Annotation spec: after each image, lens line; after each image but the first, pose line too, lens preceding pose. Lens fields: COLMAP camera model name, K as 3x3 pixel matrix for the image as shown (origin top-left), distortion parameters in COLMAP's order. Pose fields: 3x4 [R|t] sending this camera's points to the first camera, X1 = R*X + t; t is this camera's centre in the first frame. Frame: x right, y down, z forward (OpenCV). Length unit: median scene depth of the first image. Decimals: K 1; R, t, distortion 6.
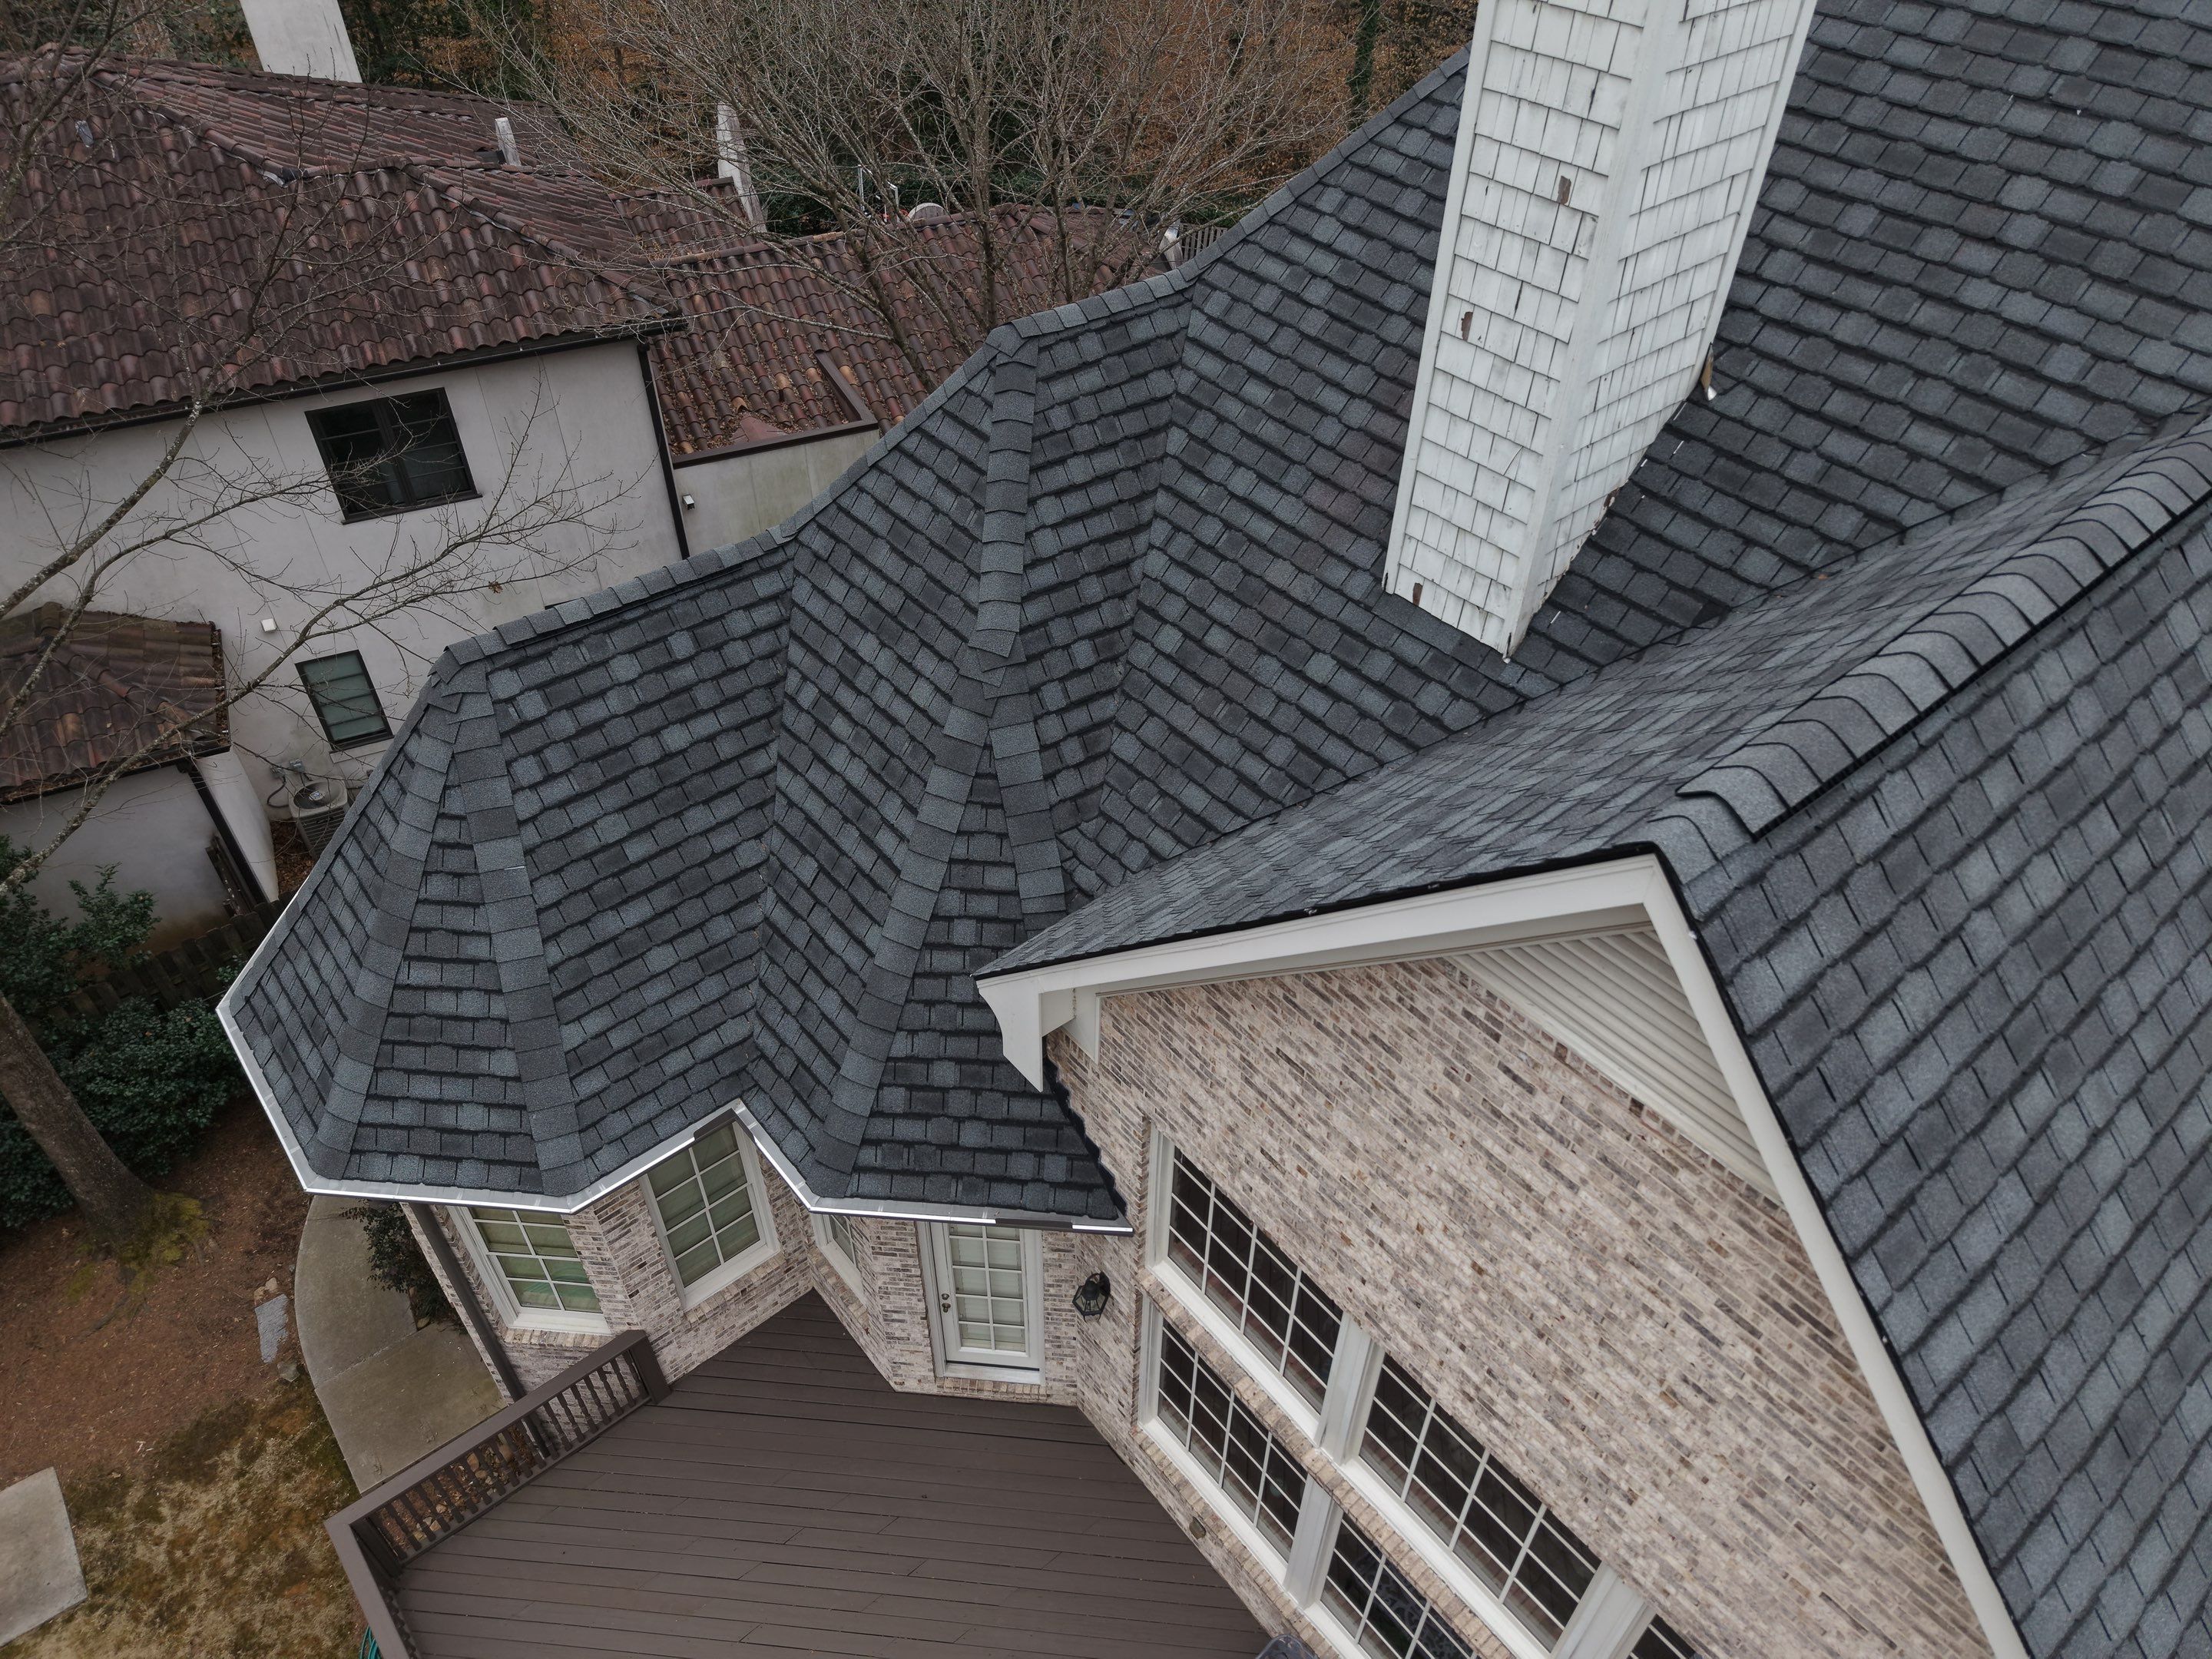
lens RADIAL K [[1484.7, 0, 1100.5], [0, 1484.7, 828.1], [0, 0, 1]] dist [0.008915, -0.000967]
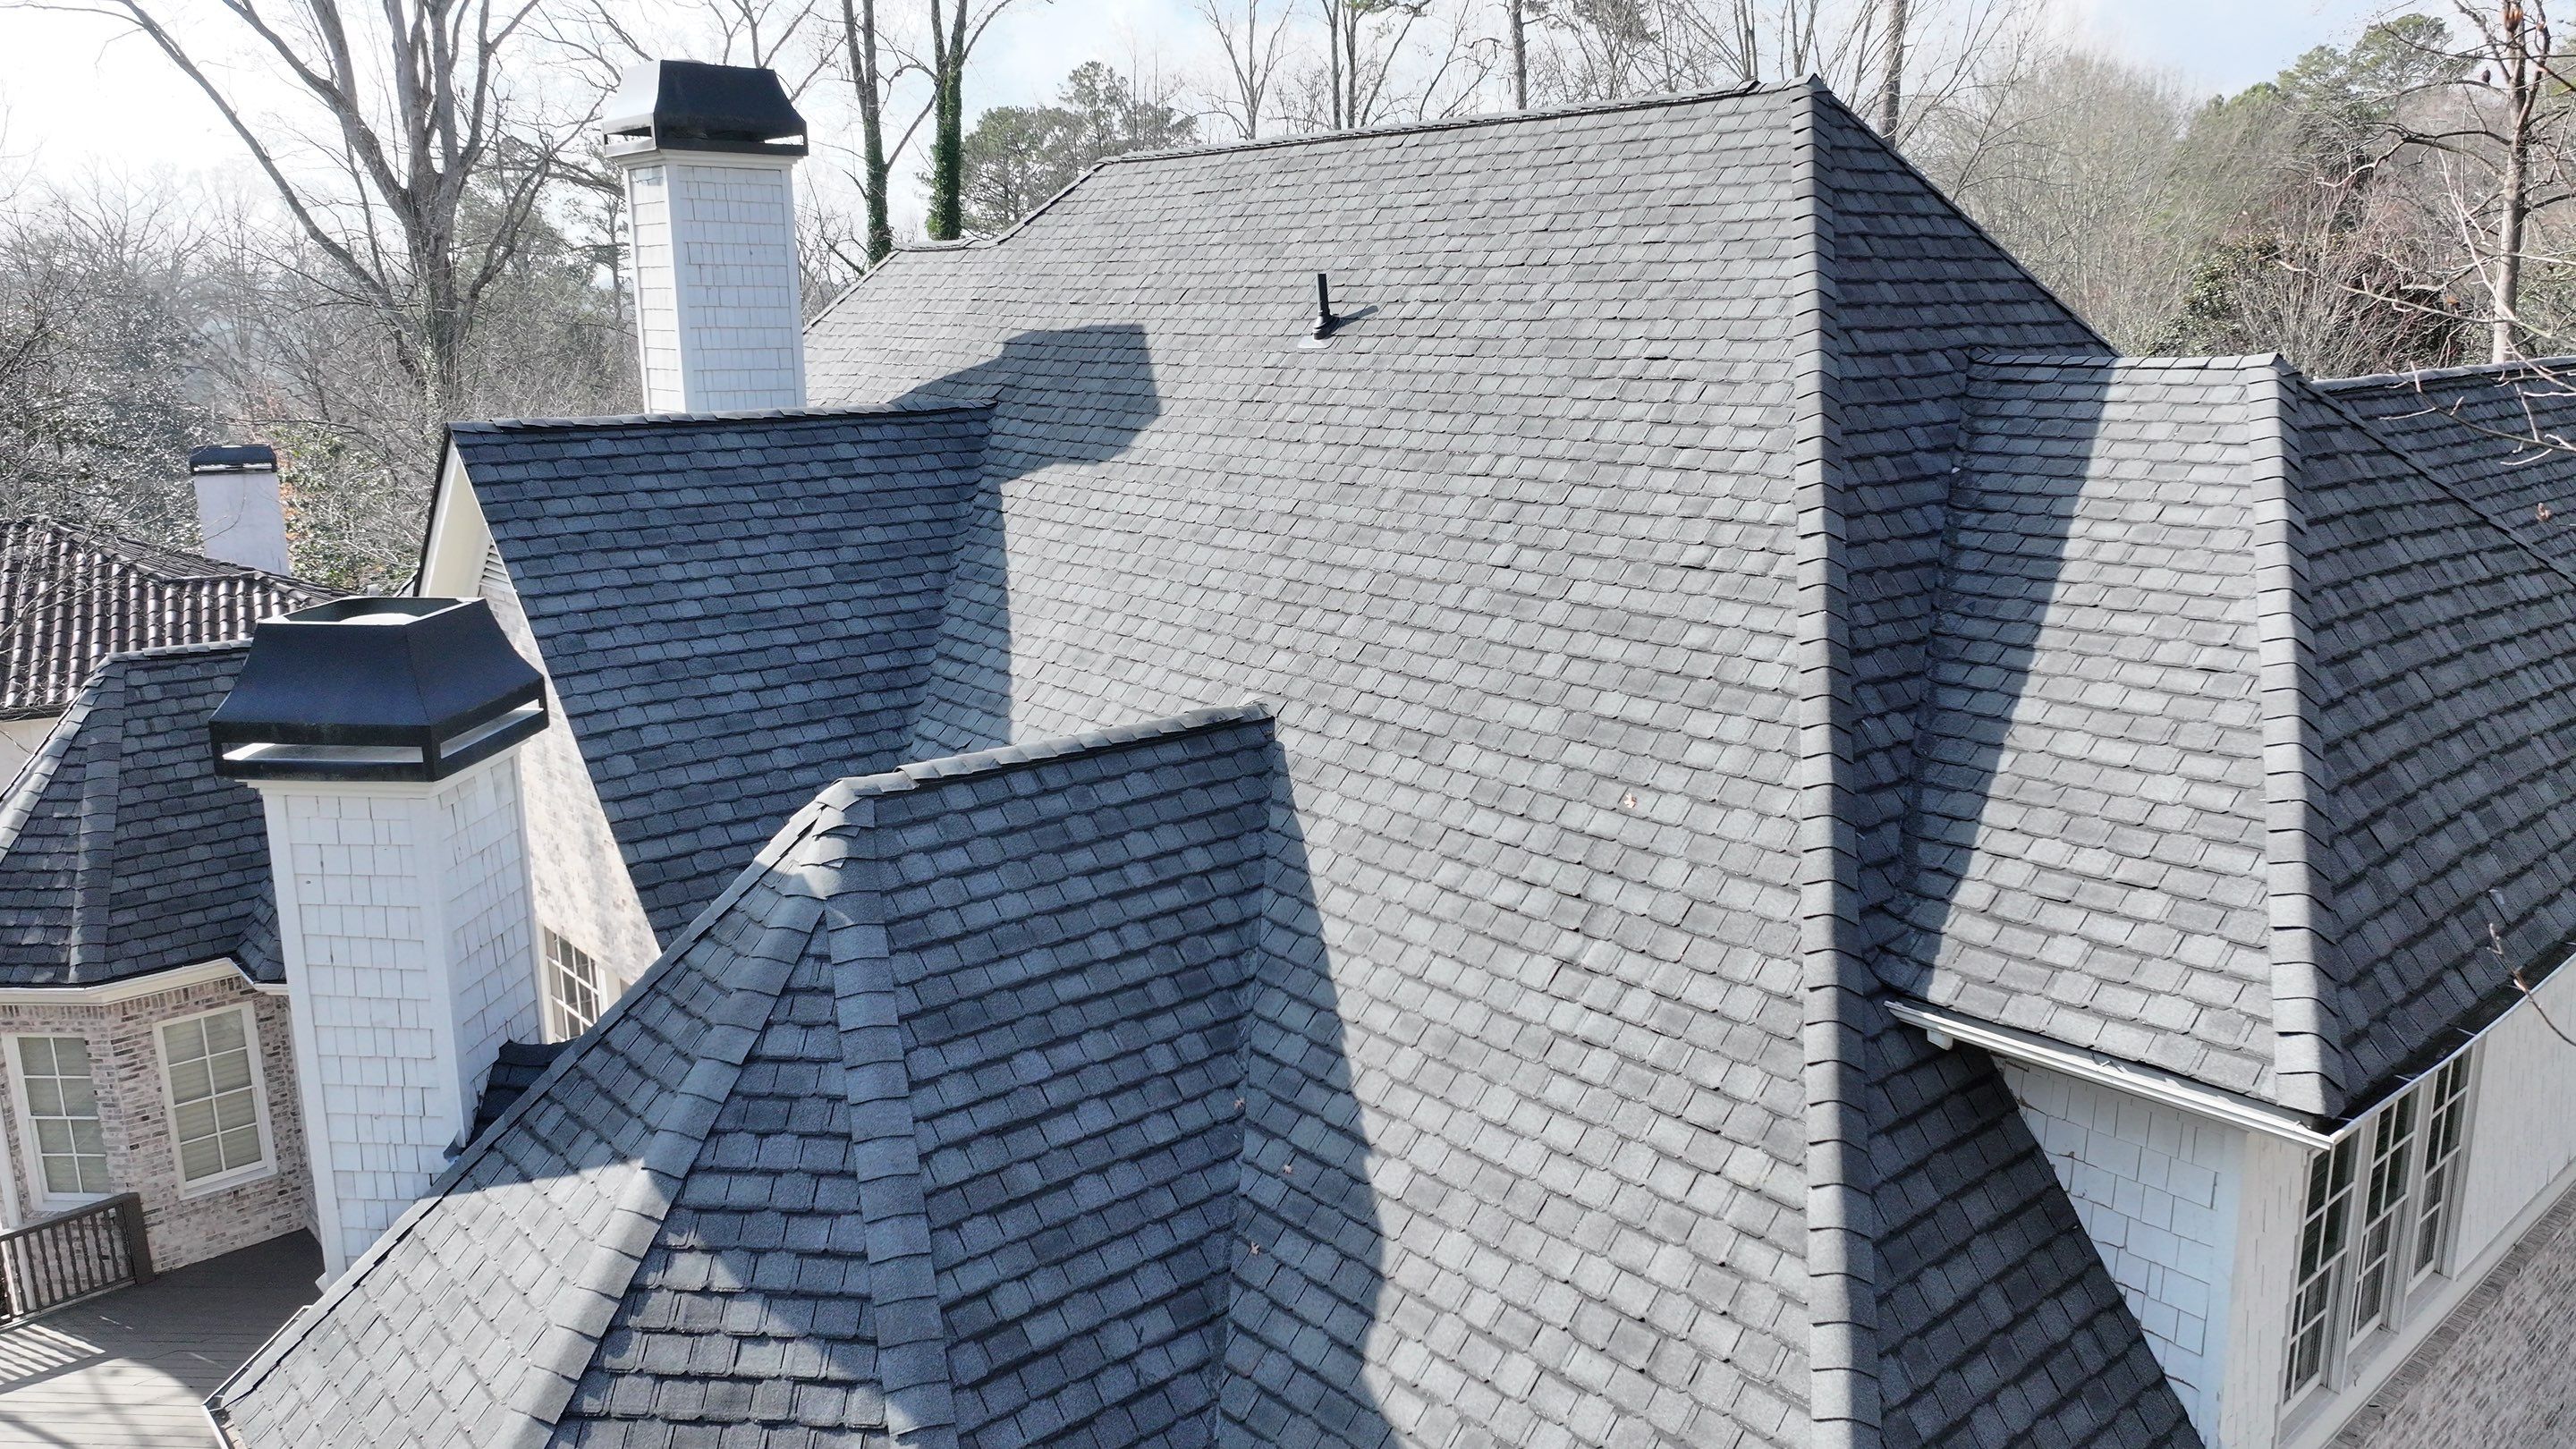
lens RADIAL K [[1788.9, 0, 1290.6], [0, 1788.9, 732.6], [0, 0, 1]] dist [0.023085, 0.001679]
pose [[0.999628, -0.020820, 0.017605, 0.803050], [0.026770, 0.871969, -0.488828, 0.927680], [-0.005174, 0.489118, 0.872202, -0.687324]]
